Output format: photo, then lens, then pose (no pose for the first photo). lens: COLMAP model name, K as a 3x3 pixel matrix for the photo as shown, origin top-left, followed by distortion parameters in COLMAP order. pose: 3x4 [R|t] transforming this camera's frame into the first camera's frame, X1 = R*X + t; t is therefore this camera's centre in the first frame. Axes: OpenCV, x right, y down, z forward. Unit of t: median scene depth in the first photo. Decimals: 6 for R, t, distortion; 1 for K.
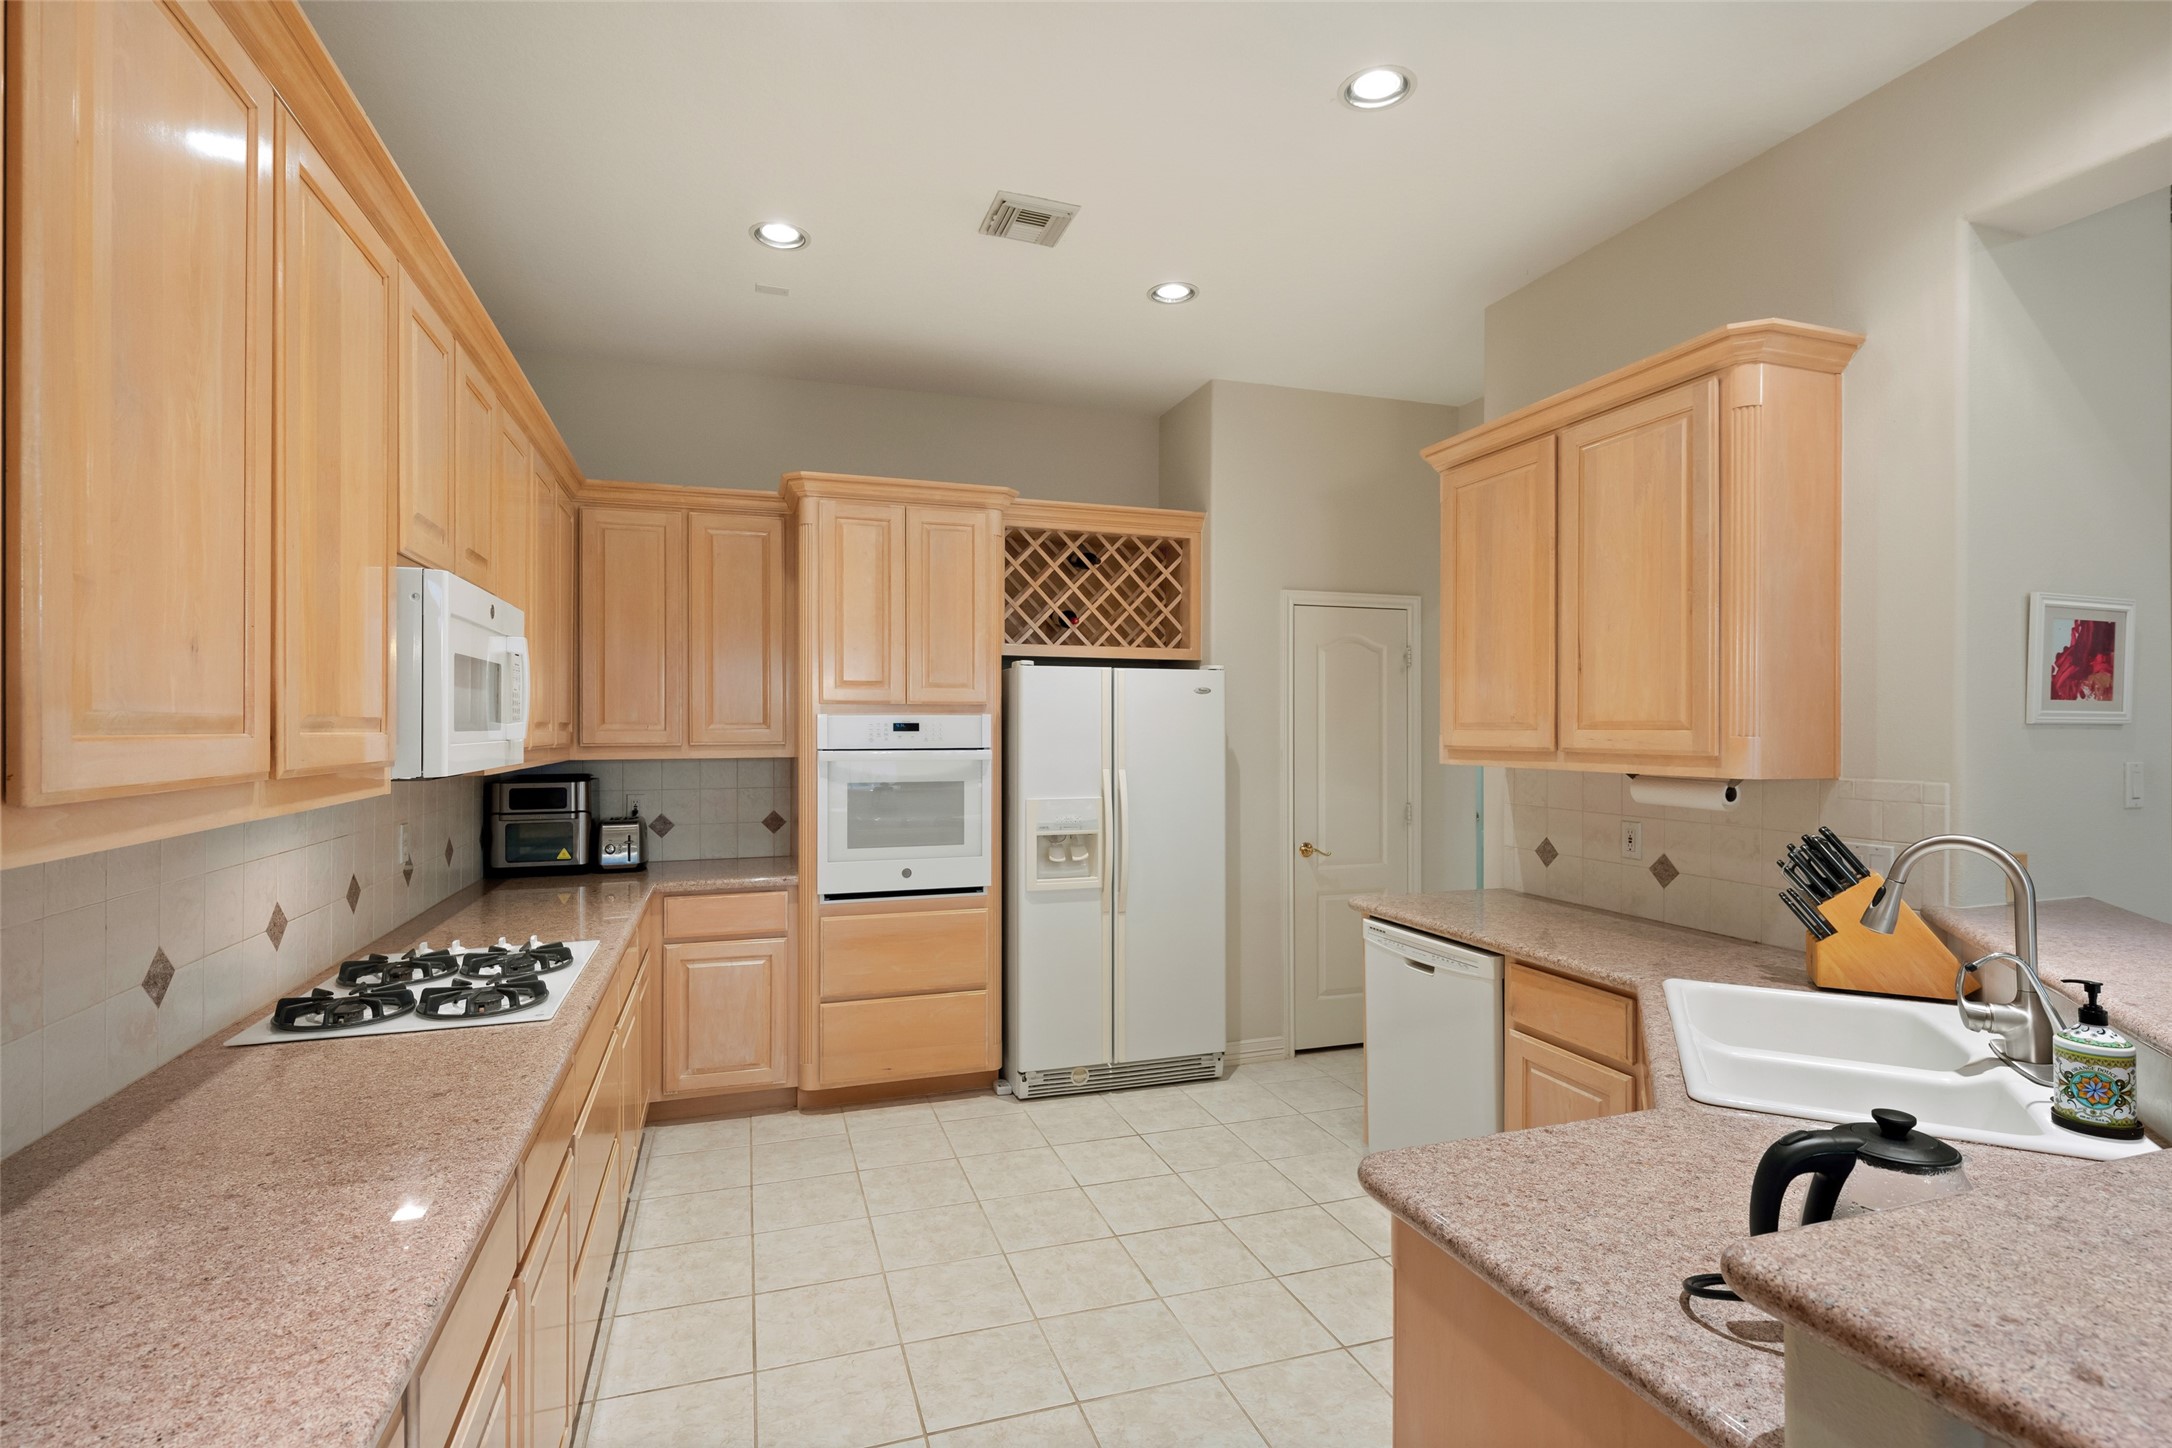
lens RADIAL K [[1027.6, 0, 1080.0], [0, 1027.6, 721.7], [0, 0, 1]] dist [0.004329, 0.000157]
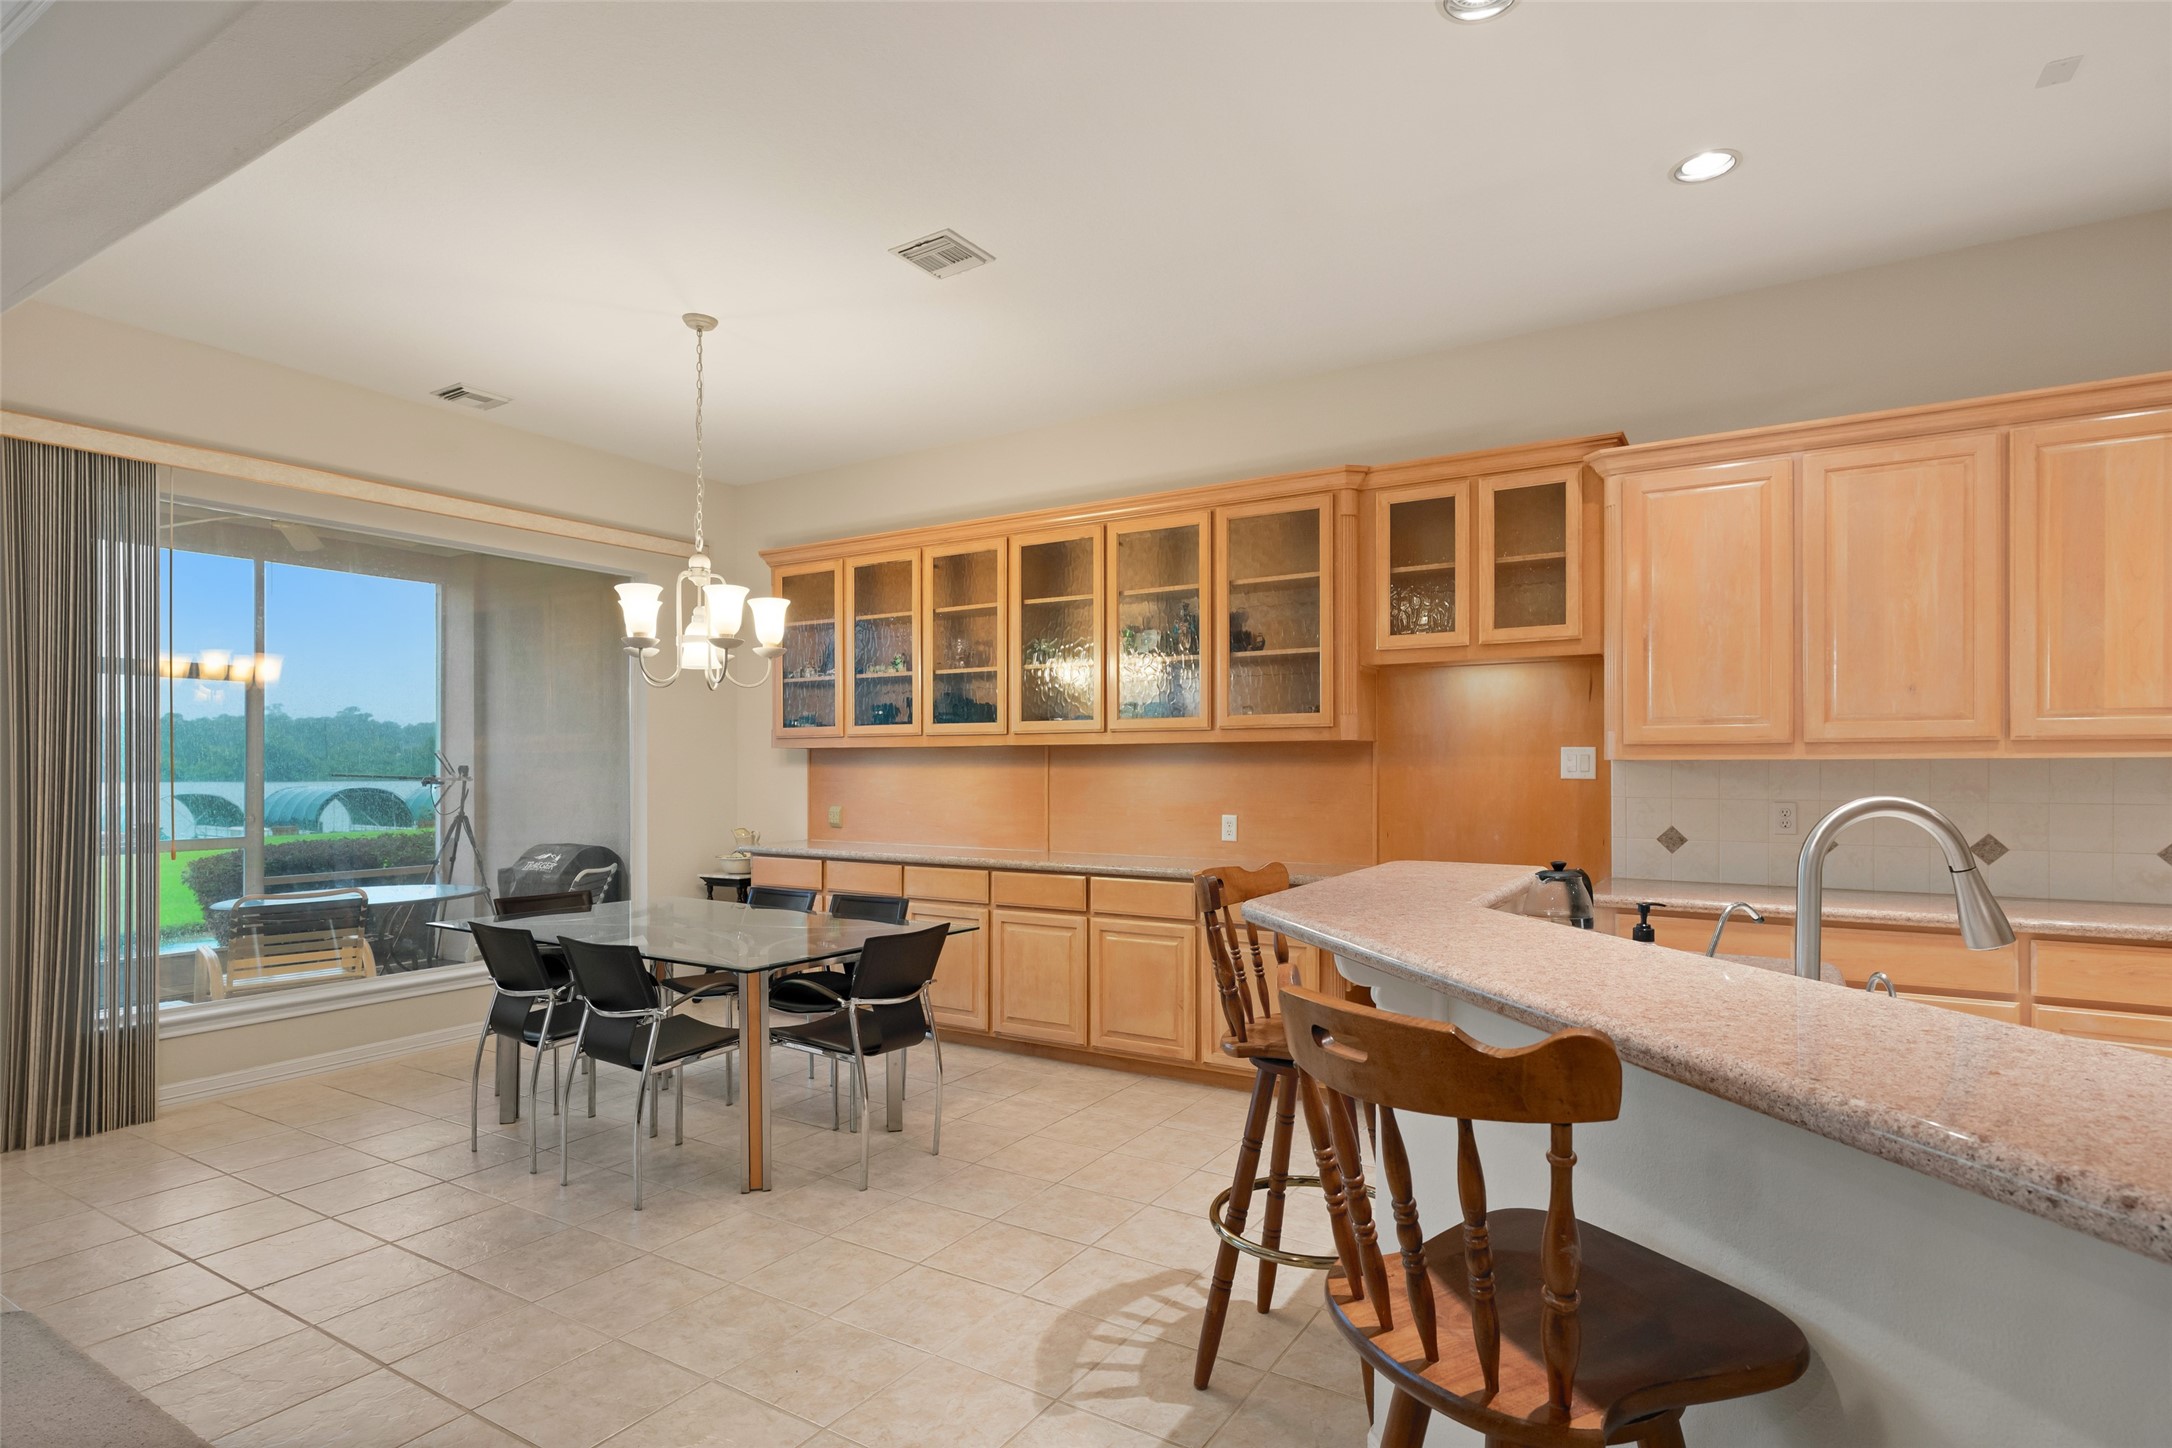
lens RADIAL K [[1104.7, 0, 1097.1], [0, 1104.7, 764.4], [0, 0, 1]] dist [-0.002753, 0.000419]
pose [[-0.766592, -0.003601, -0.642125, 0.813345], [0.003666, 0.999943, -0.009984, 0.045584], [0.642124, -0.010008, -0.766535, 0.567526]]
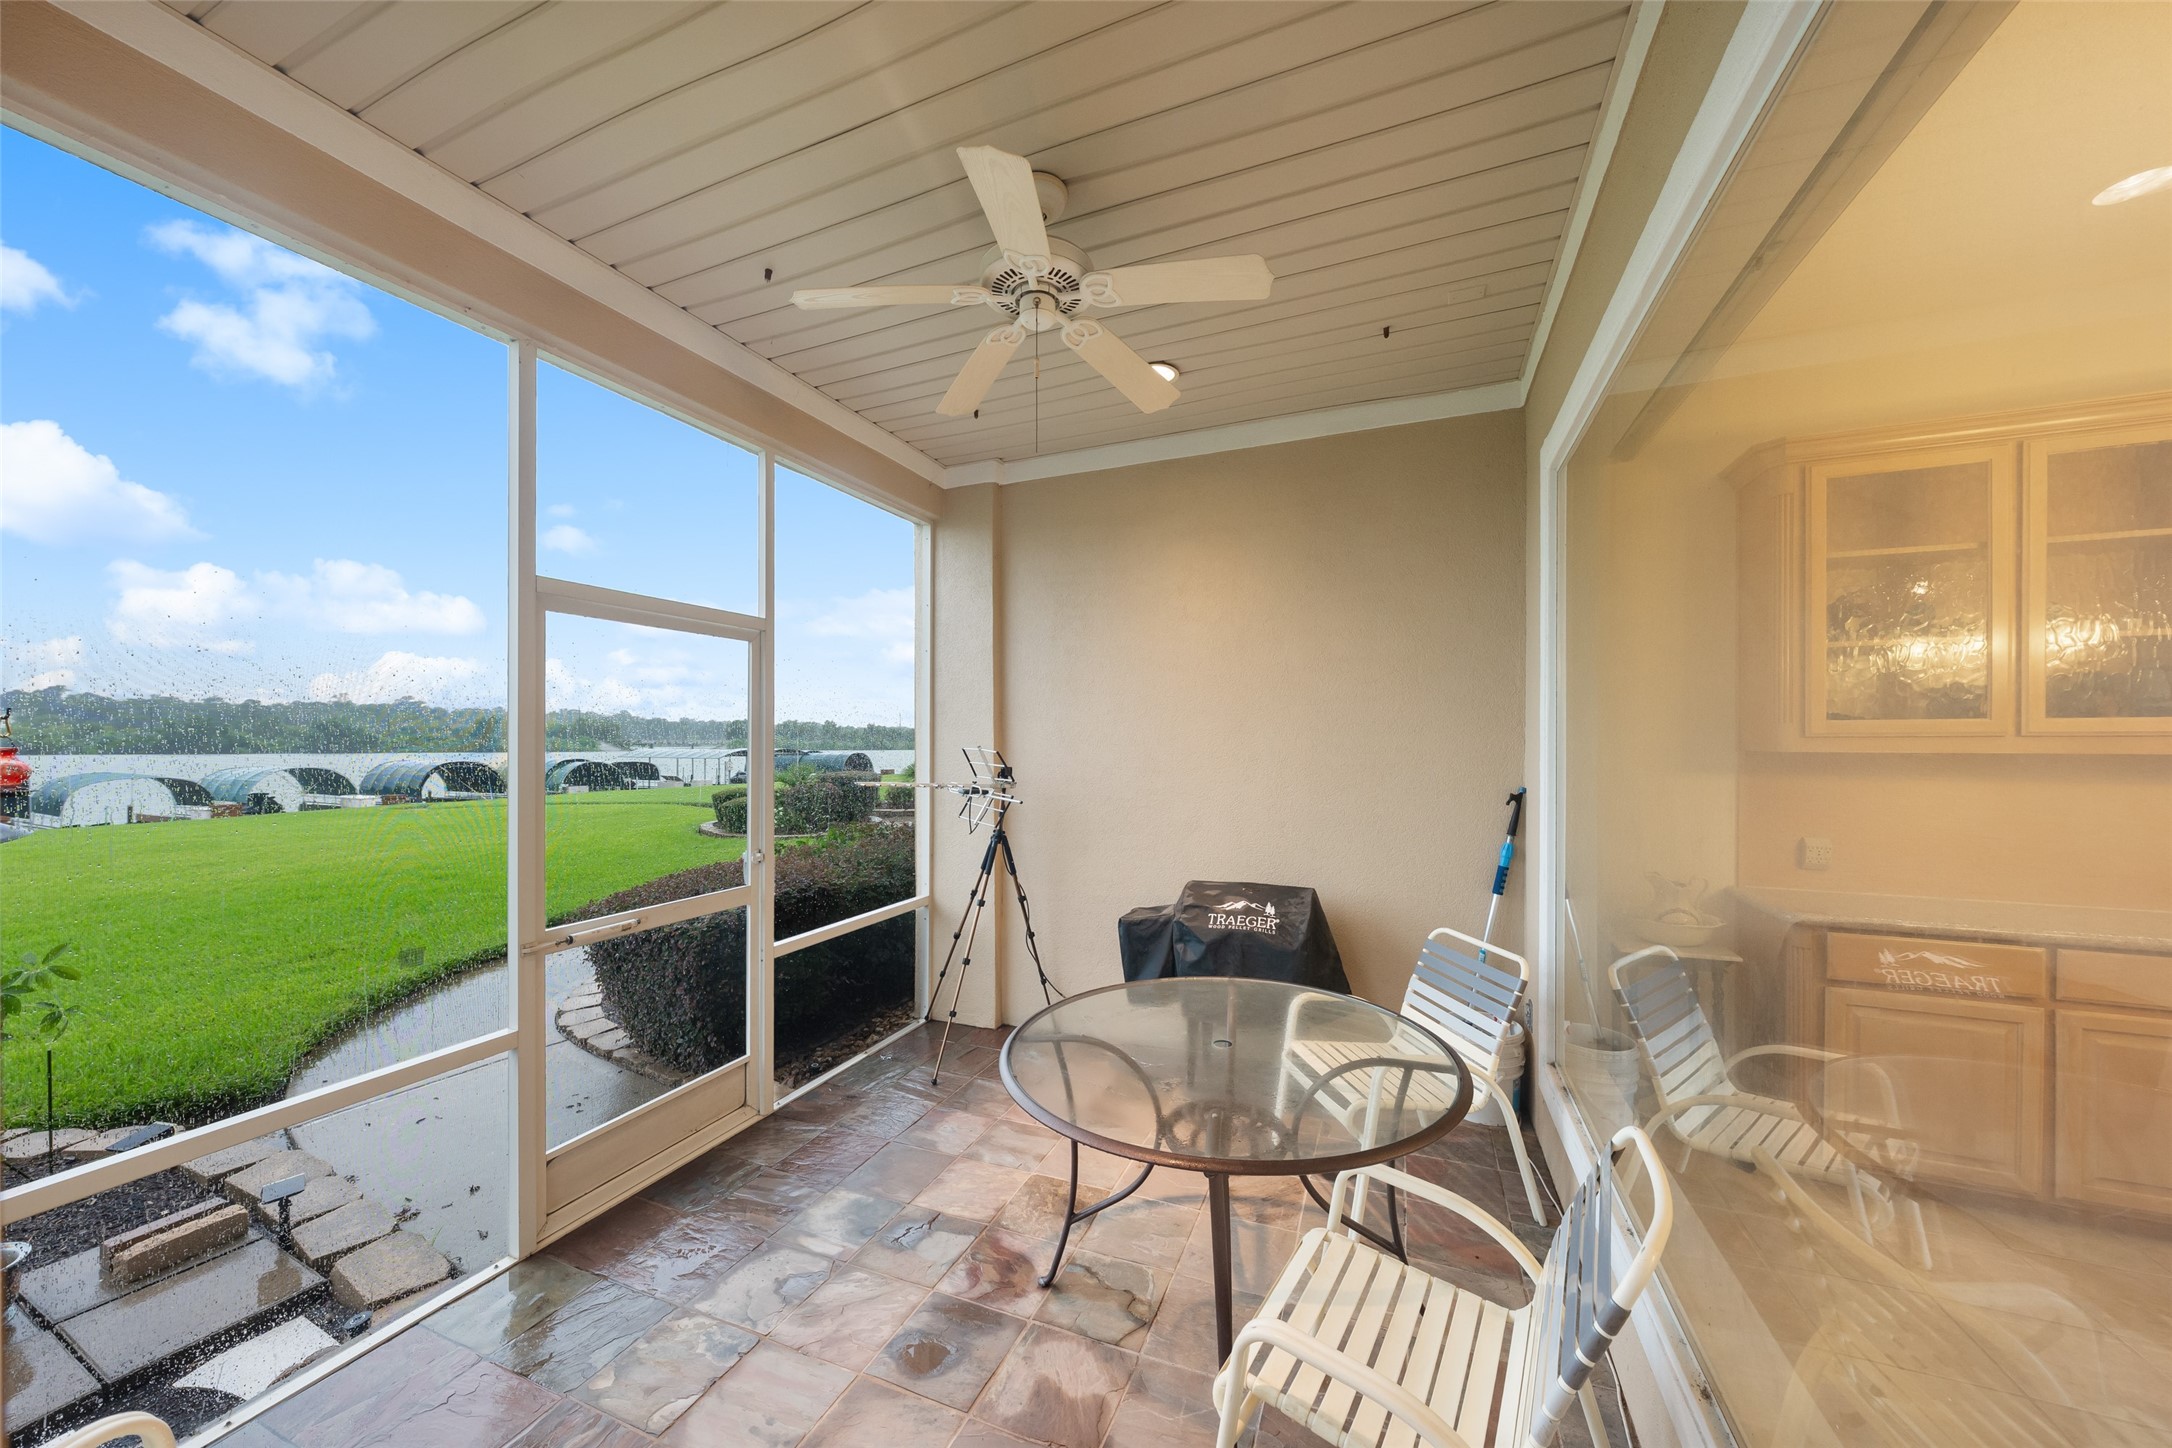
lens RADIAL K [[736.9, 0, 1042.5], [0, 736.9, 745.3], [0, 0, 1]] dist [-0.004434, -0.000230]
pose [[-0.675852, 0.010102, -0.736968, 1.094838], [0.010556, 0.999936, 0.004026, -0.011355], [0.736962, -0.005058, -0.675915, -0.998502]]
